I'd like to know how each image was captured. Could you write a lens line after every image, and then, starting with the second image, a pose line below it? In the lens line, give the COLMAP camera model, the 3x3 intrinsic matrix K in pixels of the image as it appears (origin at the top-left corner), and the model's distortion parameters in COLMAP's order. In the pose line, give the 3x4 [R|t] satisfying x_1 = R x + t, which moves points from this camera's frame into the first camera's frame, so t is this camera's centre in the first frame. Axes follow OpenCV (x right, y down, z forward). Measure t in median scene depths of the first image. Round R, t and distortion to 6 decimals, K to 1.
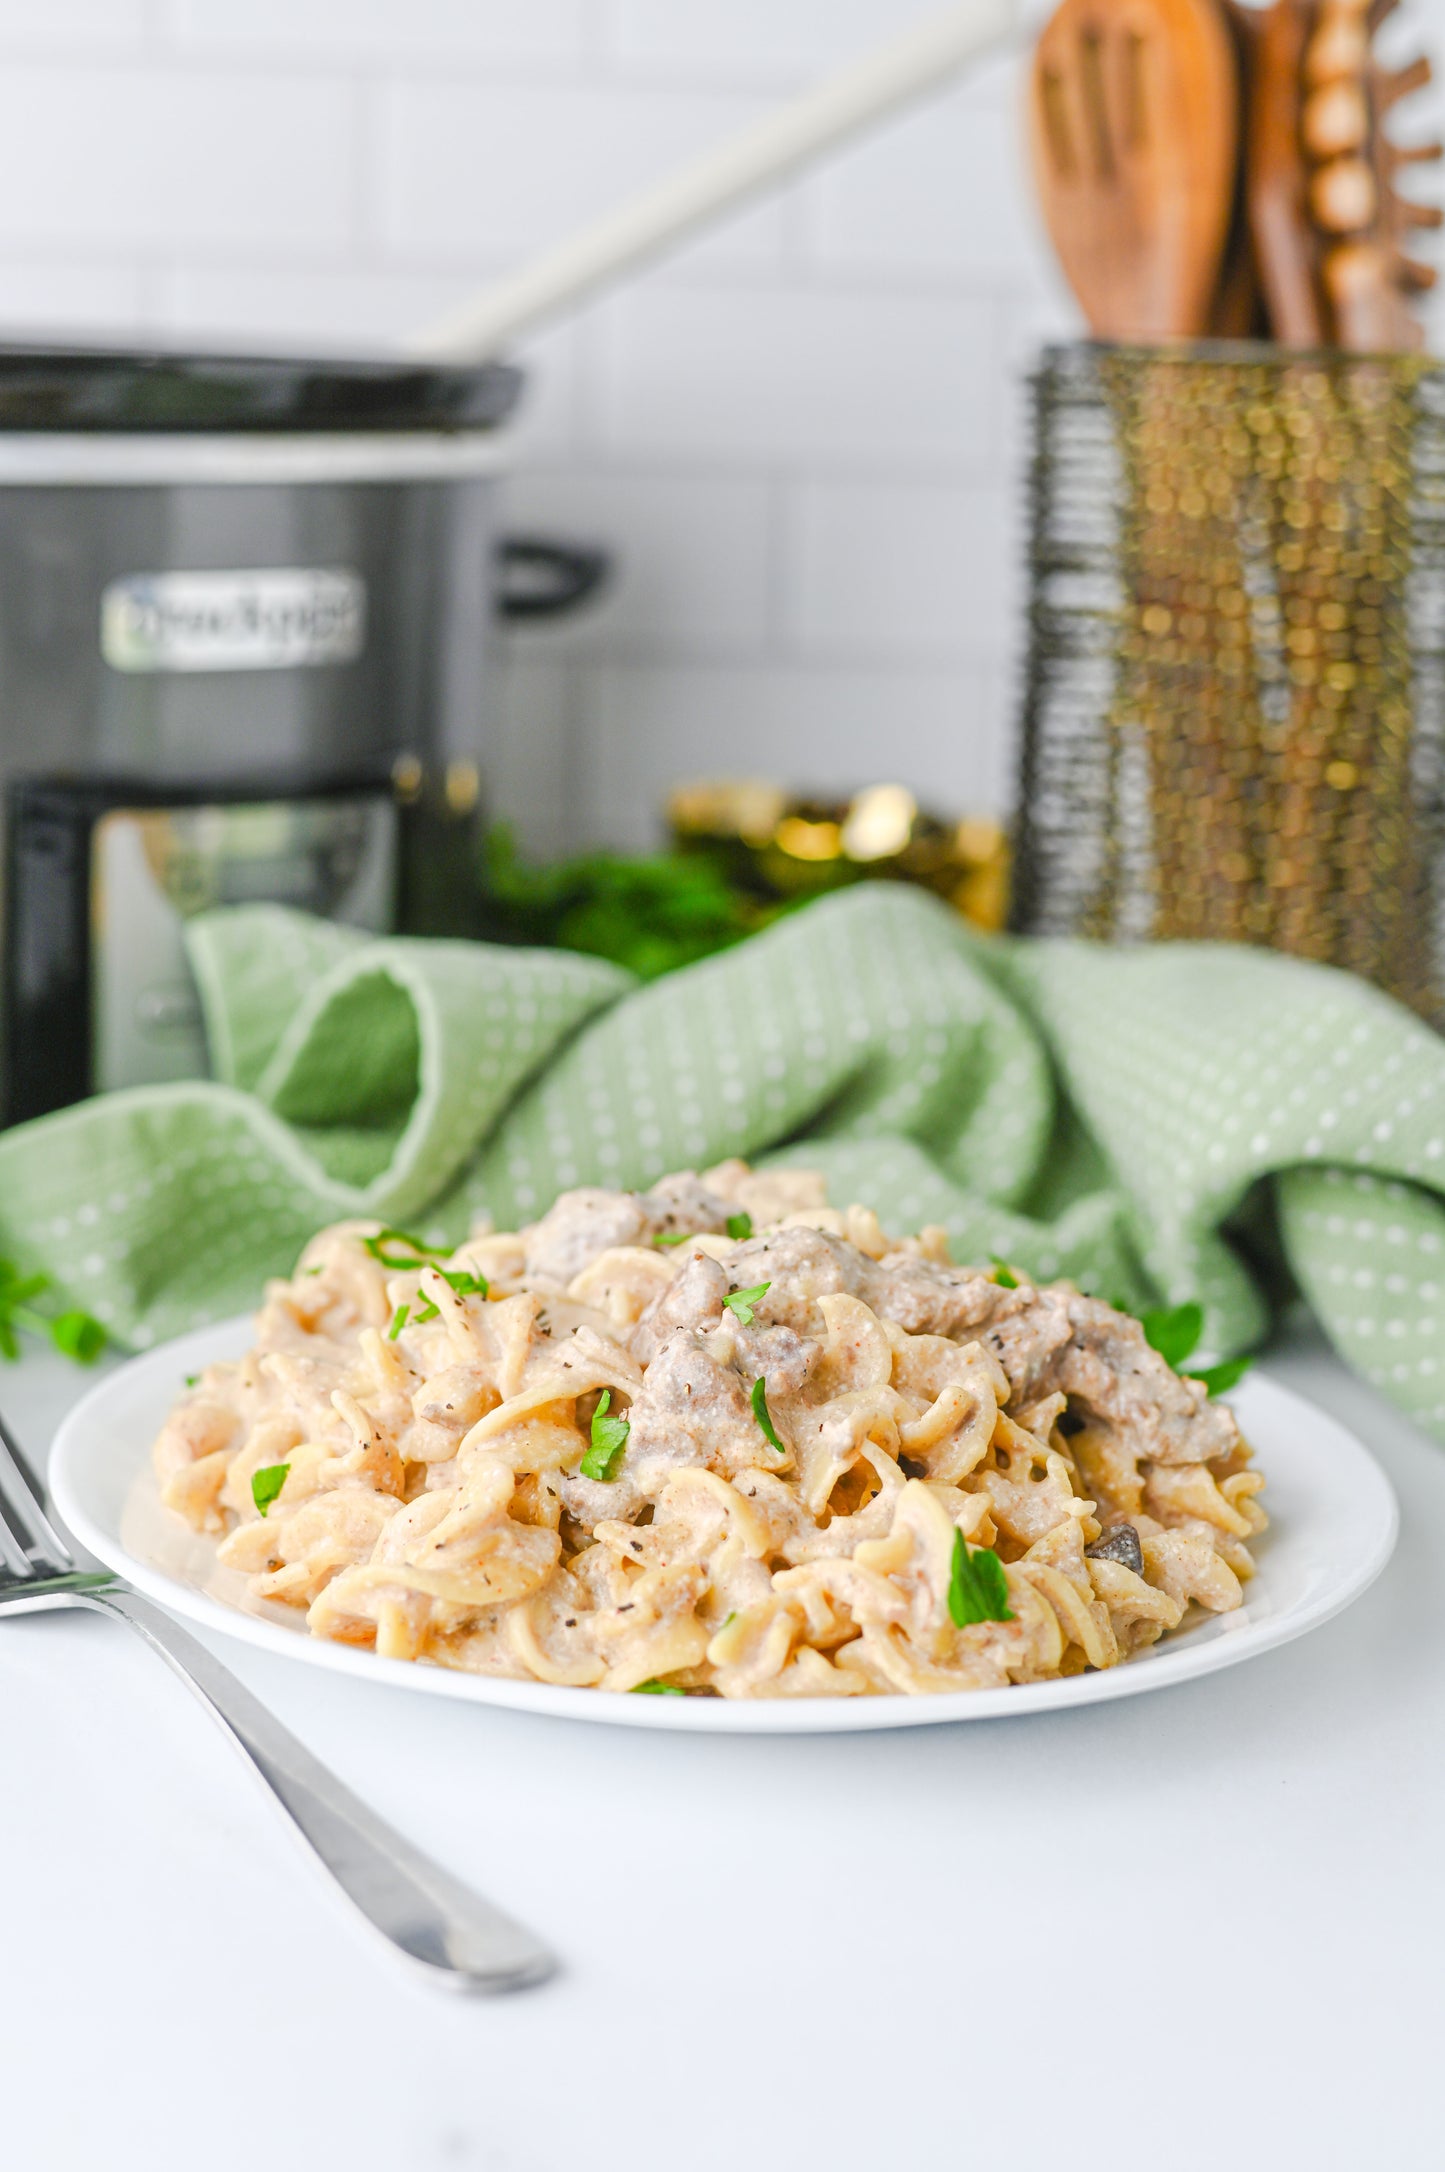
lens RADIAL K [[3384.0, 0, 721.6], [0, 3384.0, 1105.6], [0, 0, 1]] dist [-0.148445, 0.022527]
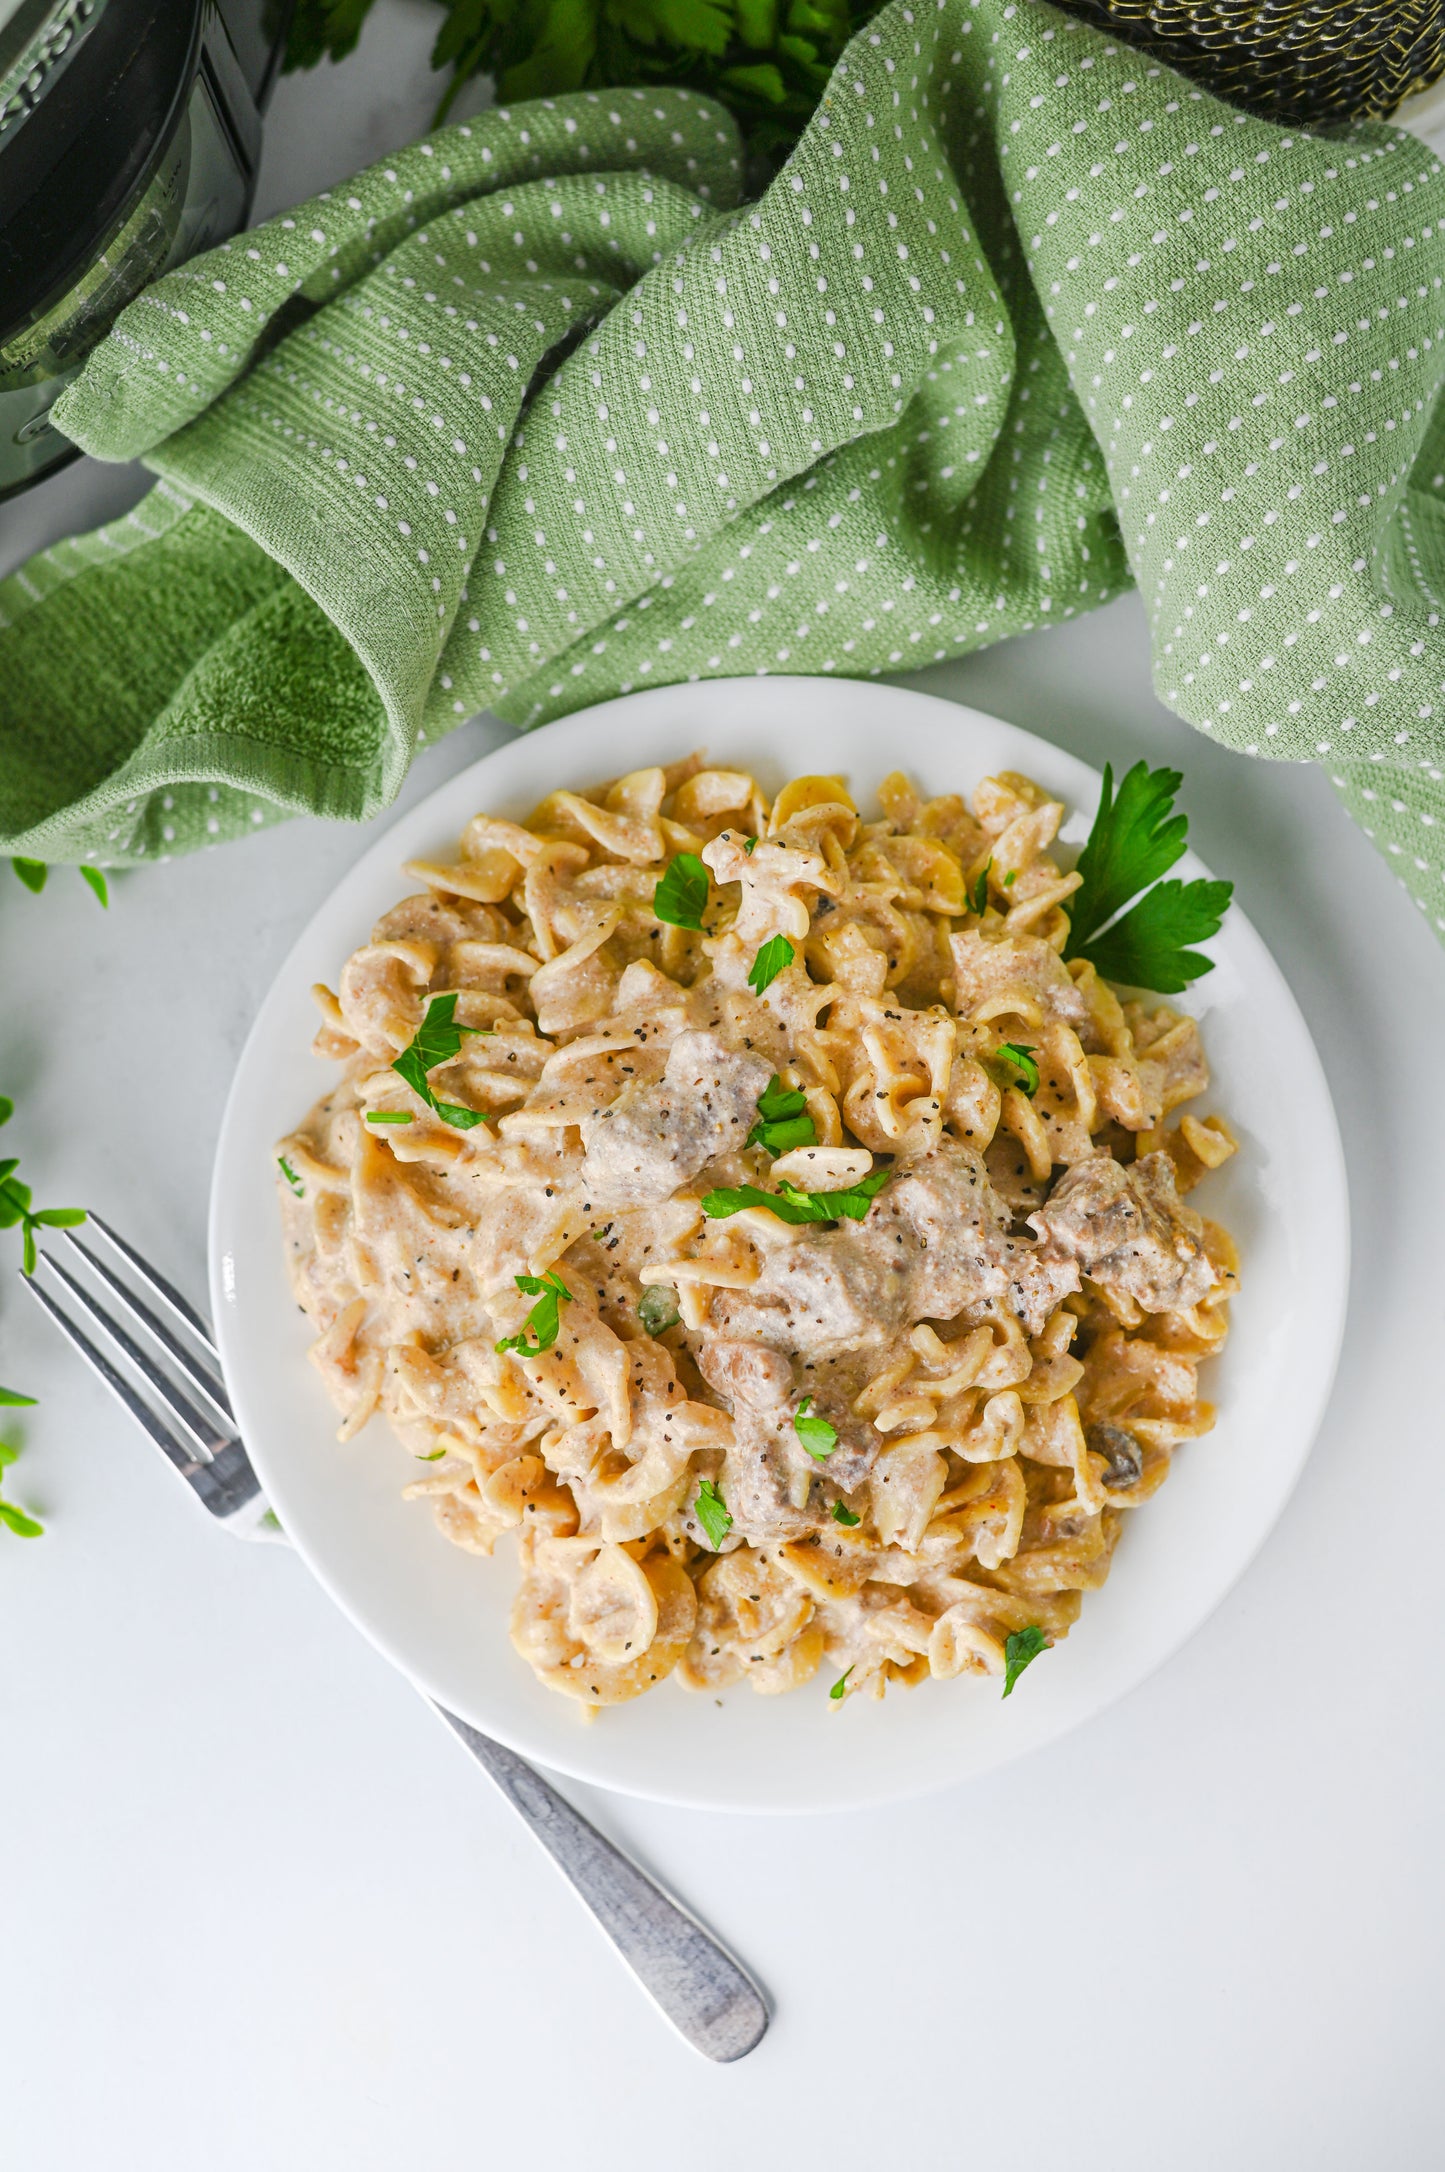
lens RADIAL K [[3296.9, 0, 722.5], [0, 3296.9, 1086.0], [0, 0, 1]] dist [-0.140064, 0.056981]
pose [[0.990246, -0.132852, -0.041986, 0.039510], [0.083040, 0.320777, 0.943507, -1.067919], [-0.111878, -0.937791, 0.328681, 0.733622]]
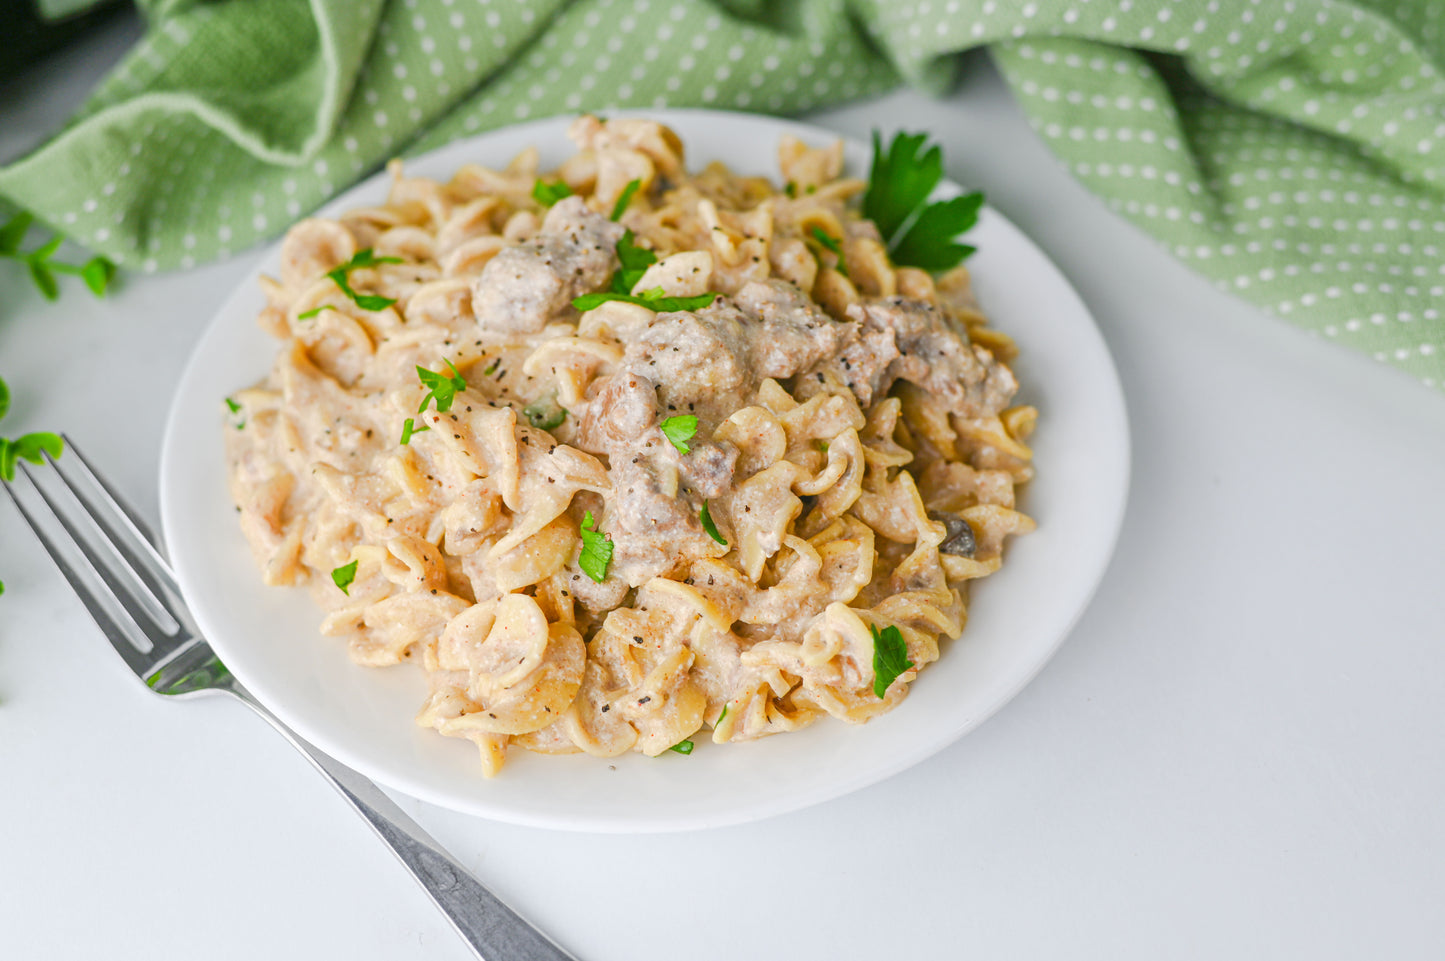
lens RADIAL K [[2251.3, 0, 722.5], [0, 2251.3, 480.5], [0, 0, 1]] dist [-0.148445, 0.022527]
pose [[0.977932, -0.186502, 0.094160, -0.063613], [0.095616, 0.800249, 0.591995, -0.452286], [-0.185760, -0.569928, 0.800422, 0.265826]]
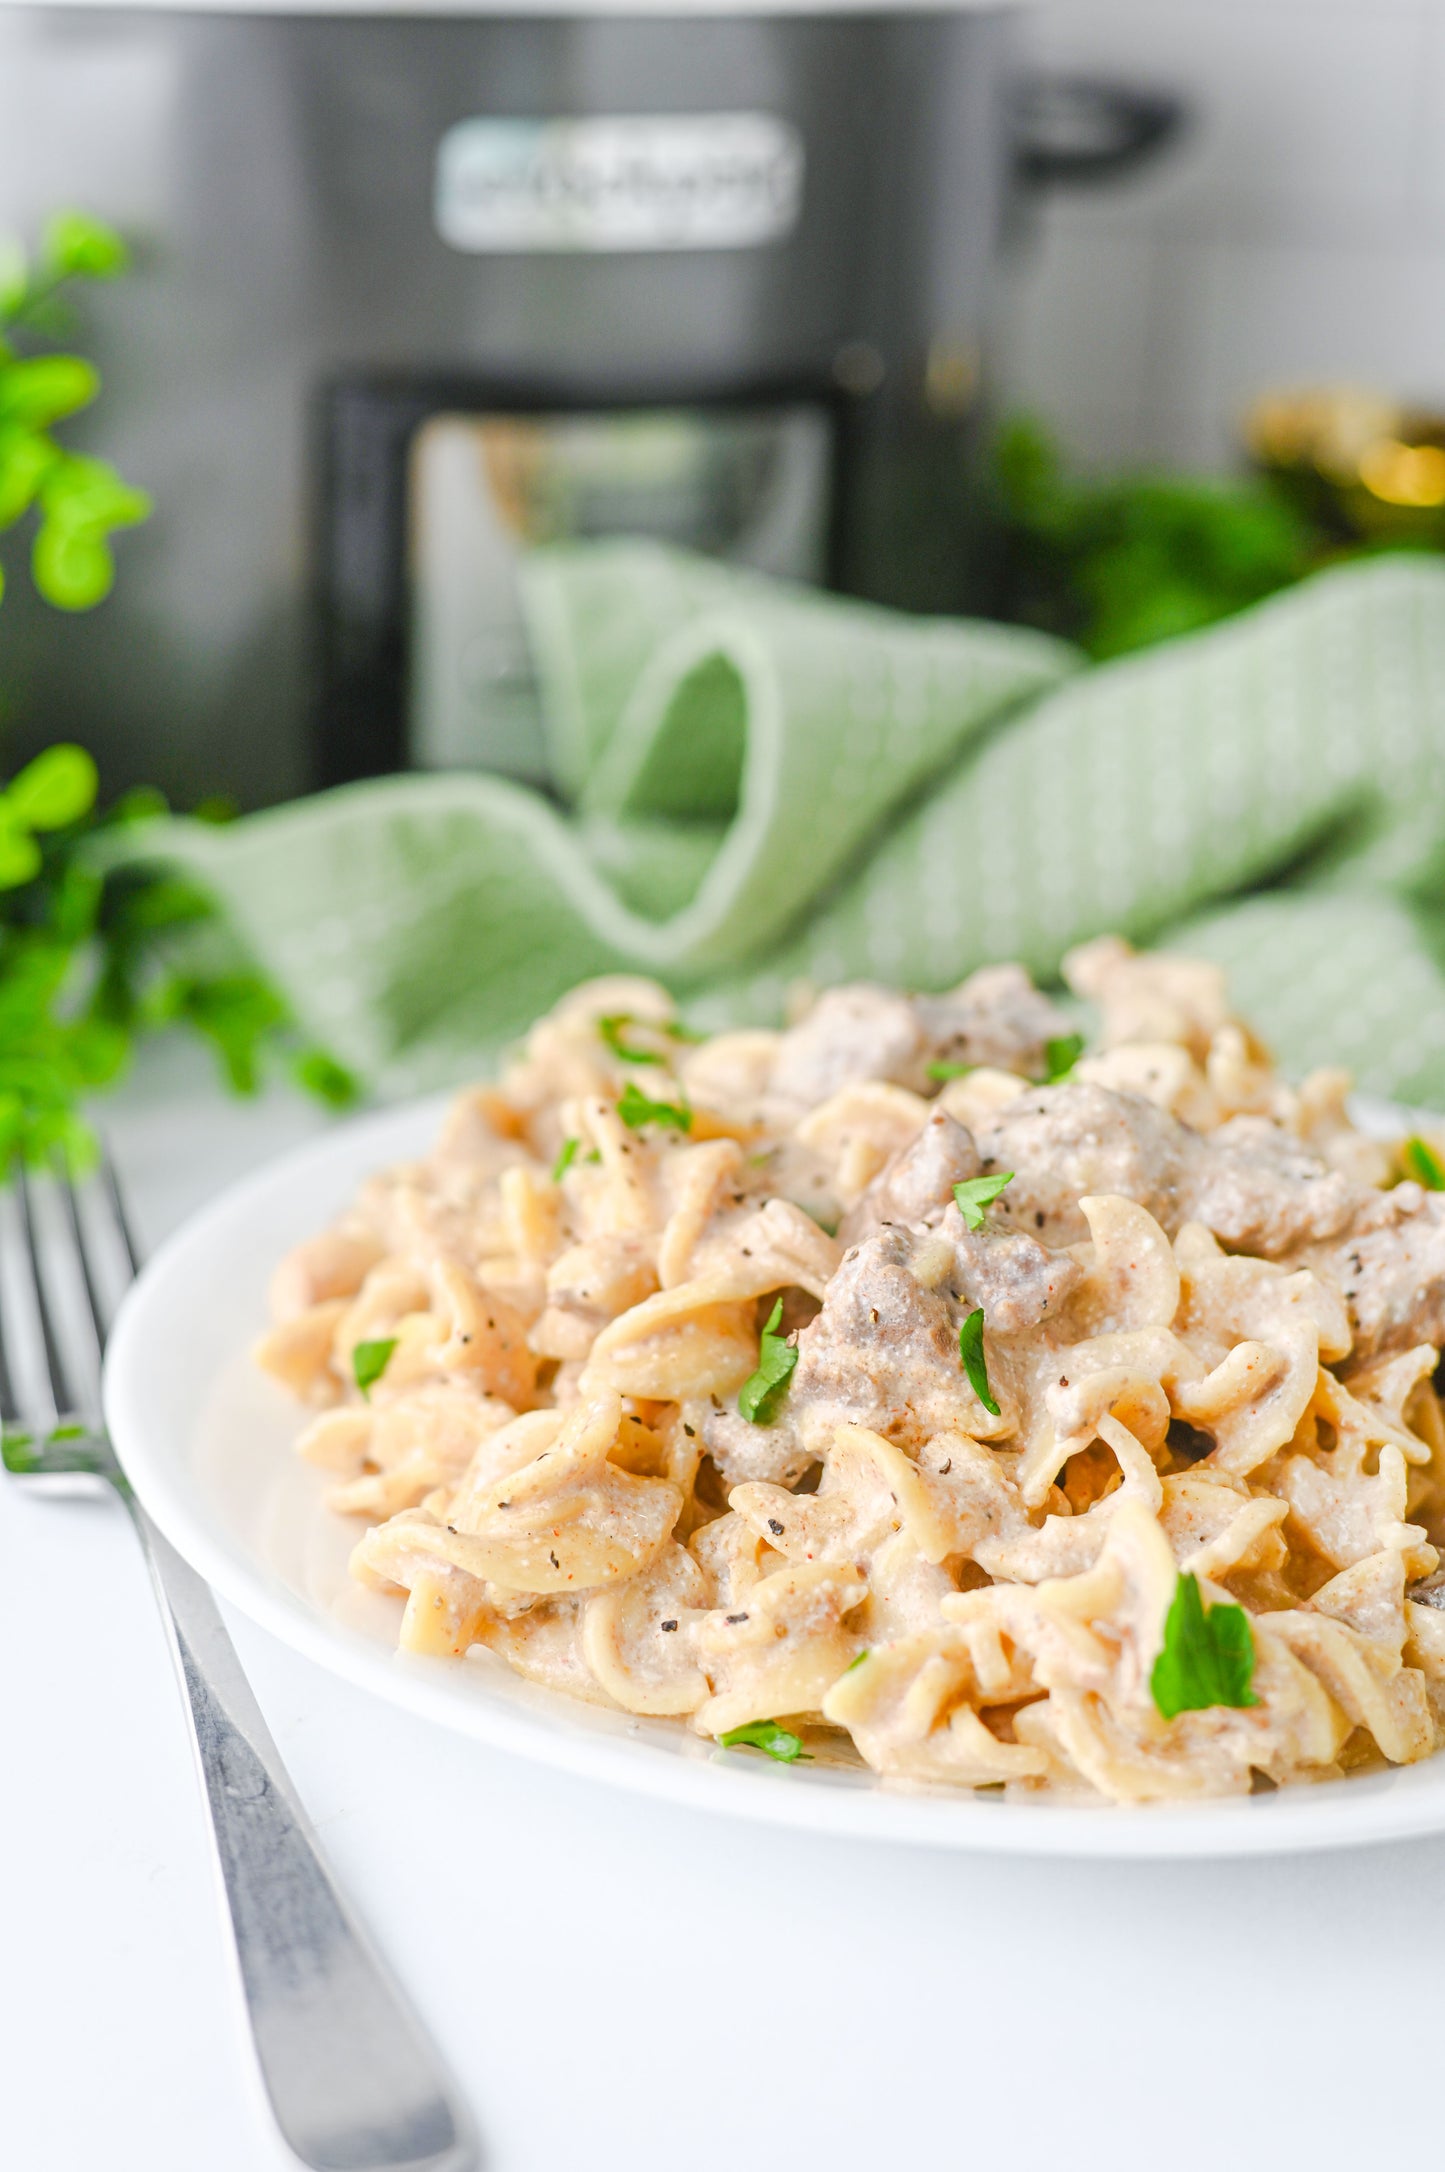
lens RADIAL K [[3495.9, 0, 722.5], [0, 3495.9, 1086.0], [0, 0, 1]] dist [-0.170000, 0.083547]
pose [[0.968314, 0.088854, -0.233395, 0.125773], [-0.057815, 0.988934, 0.136627, -0.064310], [0.242952, -0.118804, 0.962736, 0.263820]]
